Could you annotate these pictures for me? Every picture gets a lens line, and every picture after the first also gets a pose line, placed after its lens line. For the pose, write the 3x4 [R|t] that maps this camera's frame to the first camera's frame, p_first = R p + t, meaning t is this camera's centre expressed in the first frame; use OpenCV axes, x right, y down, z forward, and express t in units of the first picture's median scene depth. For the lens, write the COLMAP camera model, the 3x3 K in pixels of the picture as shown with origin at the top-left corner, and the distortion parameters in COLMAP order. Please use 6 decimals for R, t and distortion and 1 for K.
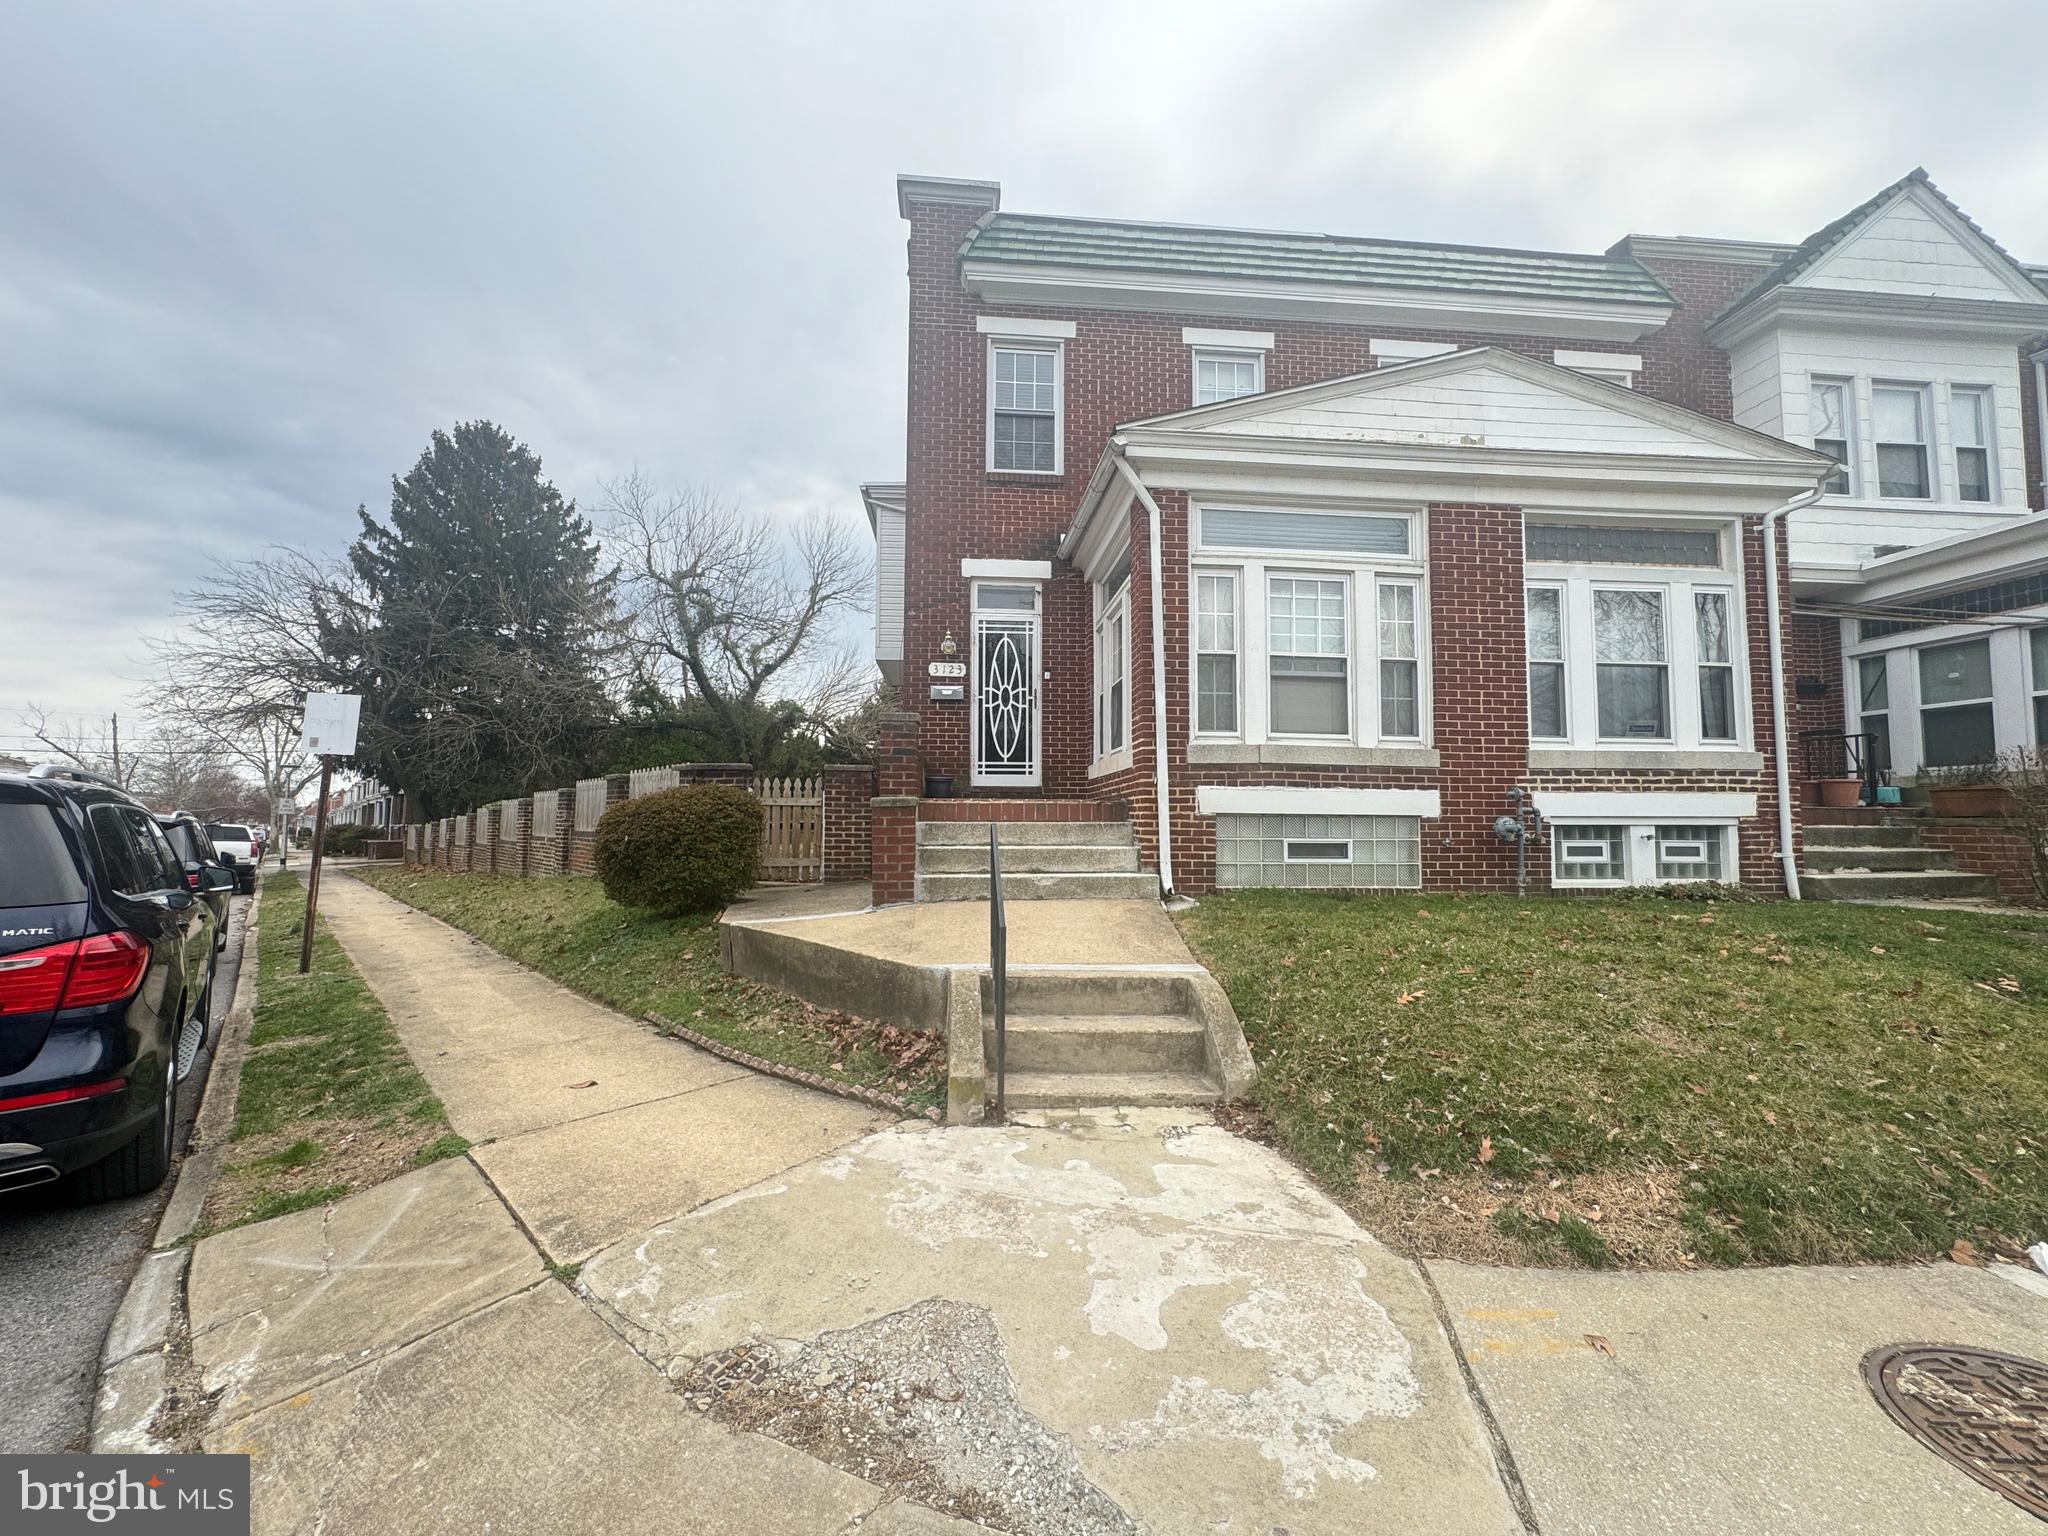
lens RADIAL K [[814.8, 0, 1025.2], [0, 814.8, 771.3], [0, 0, 1]] dist [-0.004246, -0.000421]
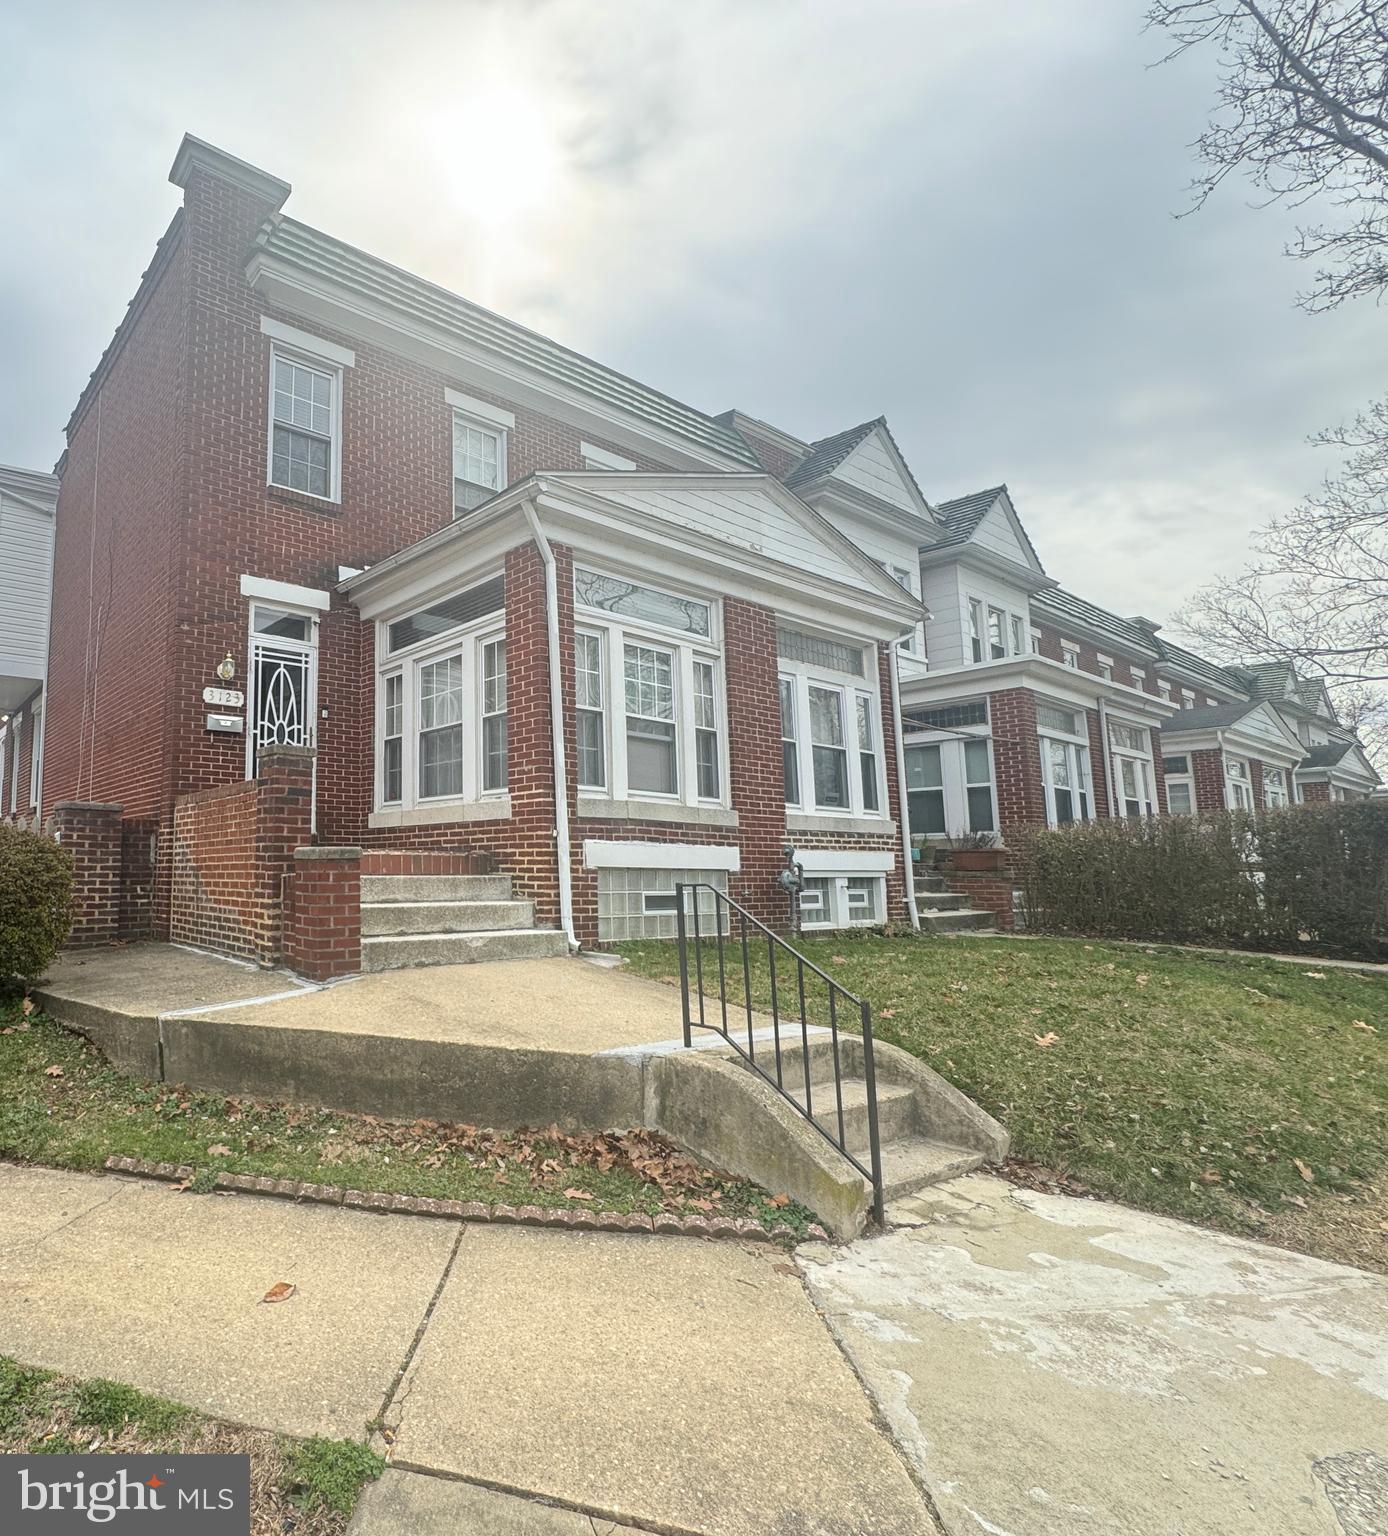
lens RADIAL K [[808.5, 0, 573.6], [0, 808.5, 775.6], [0, 0, 1]] dist [-0.001898, 0.001437]
pose [[0.891263, 0.055683, 0.450056, -0.194894], [-0.030302, 0.997527, -0.063411, 0.002235], [-0.452474, 0.042878, 0.890746, 0.091103]]
